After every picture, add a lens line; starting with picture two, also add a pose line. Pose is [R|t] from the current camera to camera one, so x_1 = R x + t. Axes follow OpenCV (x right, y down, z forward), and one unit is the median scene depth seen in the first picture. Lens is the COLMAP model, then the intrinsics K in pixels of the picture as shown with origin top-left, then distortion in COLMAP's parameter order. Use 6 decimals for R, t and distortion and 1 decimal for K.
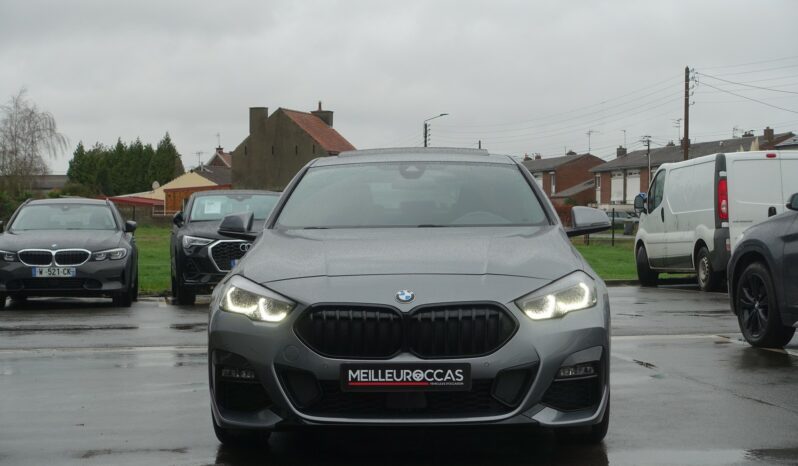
lens RADIAL K [[1368.8, 0, 396.6], [0, 1368.8, 235.8], [0, 0, 1]] dist [-0.036578, 0.000000]
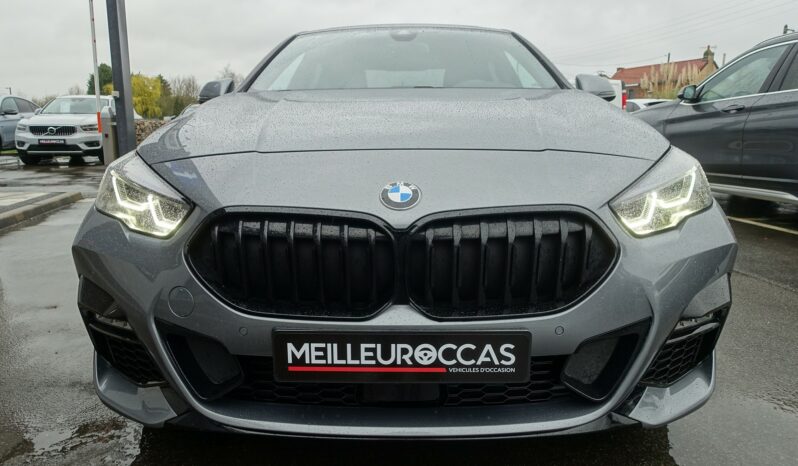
lens RADIAL K [[543.1, 0, 398.9], [0, 543.1, 234.9], [0, 0, 1]] dist [-0.004997, 0.003394]
pose [[0.999844, 0.001423, 0.017580, 0.002345], [-0.004747, 0.981665, 0.190553, 0.021071], [-0.016987, -0.190607, 0.981519, 0.805452]]
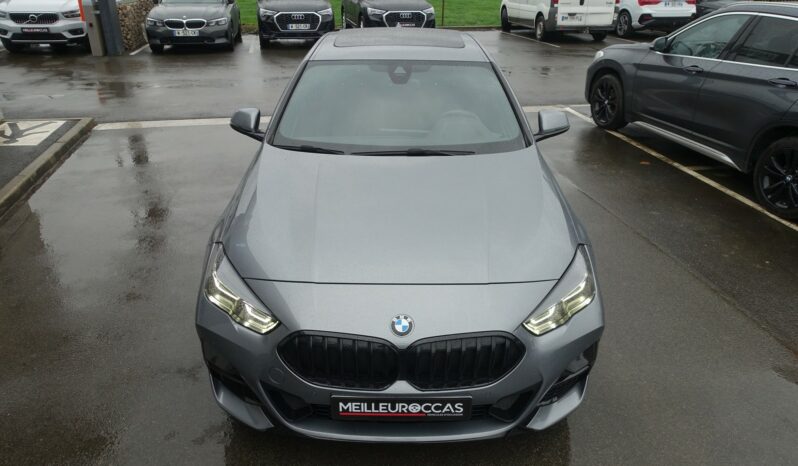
lens RADIAL K [[543.1, 0, 399.1], [0, 543.1, 236.8], [0, 0, 1]] dist [-0.004997, 0.003394]
pose [[0.999073, 0.002063, 0.043007, -0.010738], [-0.020904, 0.896472, 0.442607, -0.162415], [-0.037641, -0.443096, 0.895684, 0.715788]]
